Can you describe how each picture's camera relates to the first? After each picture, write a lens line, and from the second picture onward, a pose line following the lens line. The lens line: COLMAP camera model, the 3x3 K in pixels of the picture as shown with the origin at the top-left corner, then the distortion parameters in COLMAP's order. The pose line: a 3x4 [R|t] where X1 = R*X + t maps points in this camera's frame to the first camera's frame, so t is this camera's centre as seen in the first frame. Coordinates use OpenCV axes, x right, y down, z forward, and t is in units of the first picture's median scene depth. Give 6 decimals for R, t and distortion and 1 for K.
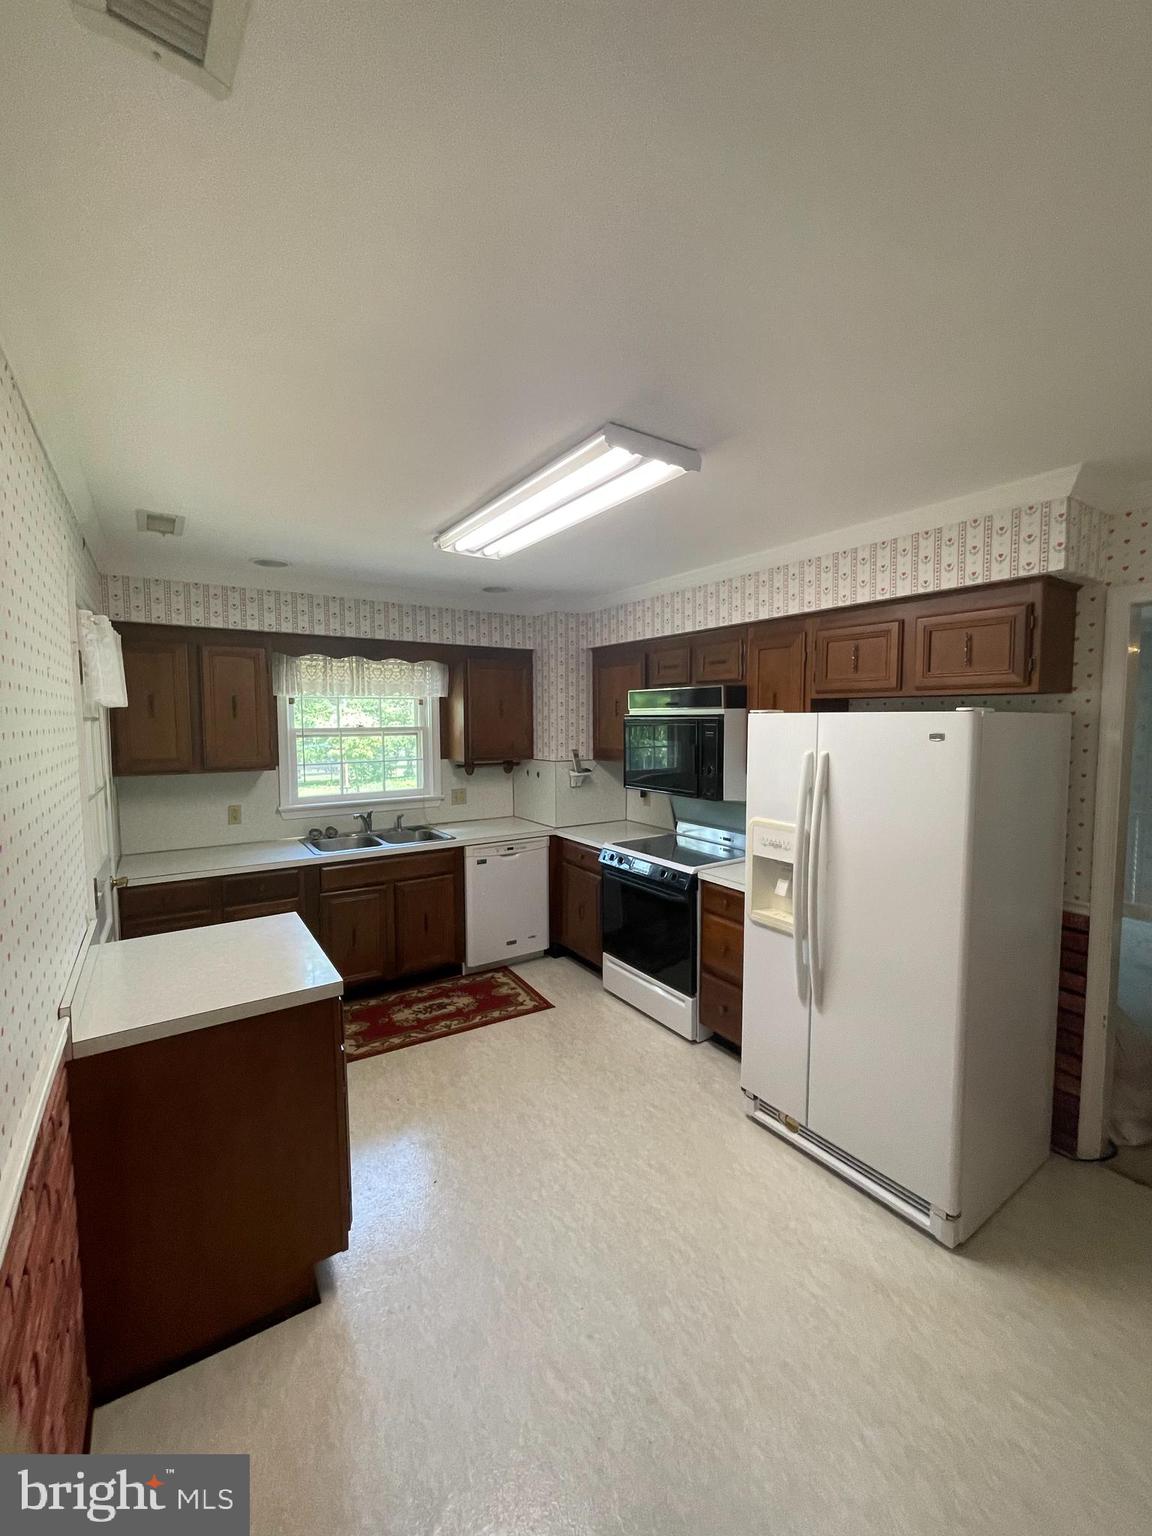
lens RADIAL K [[628.5, 0, 576.0], [0, 628.5, 768.0], [0, 0, 1]] dist [-0.002680, 0.006775]
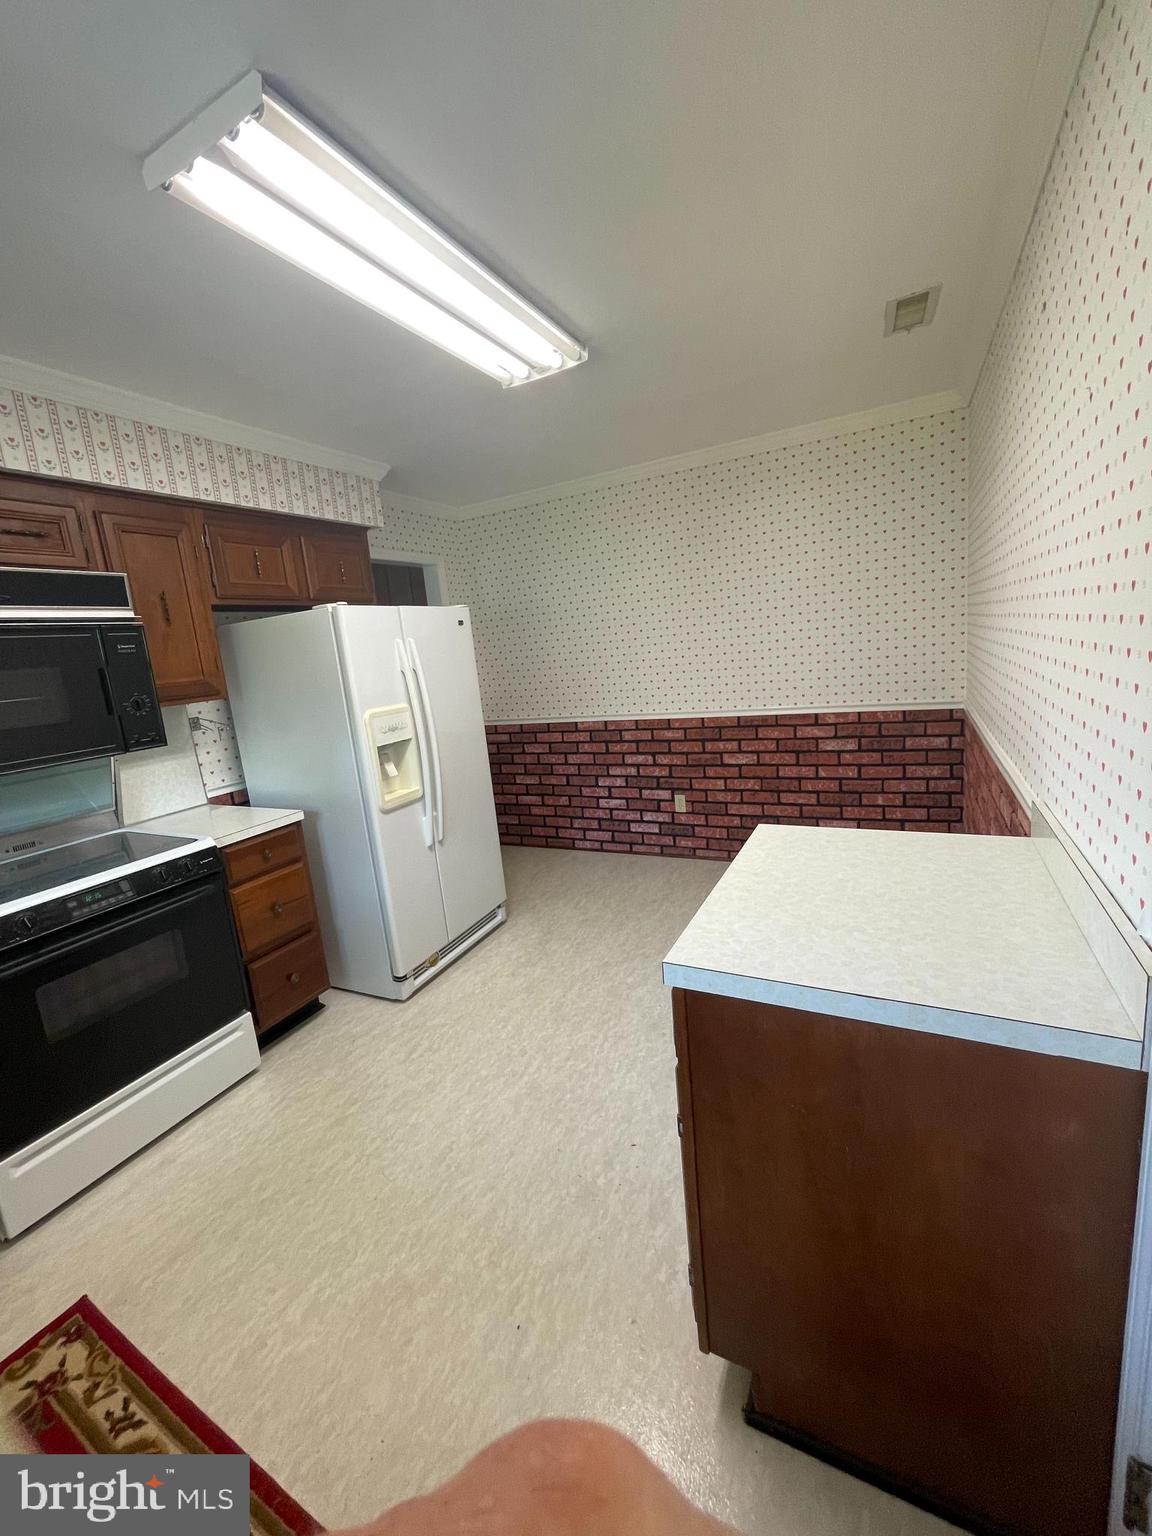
lens RADIAL K [[628.5, 0, 576.0], [0, 628.5, 768.0], [0, 0, 1]] dist [-0.002680, 0.006775]
pose [[-0.485571, -0.119791, 0.865951, -0.788529], [0.166406, 0.959790, 0.226082, -0.006066], [-0.858213, 0.253878, -0.446112, 1.230163]]
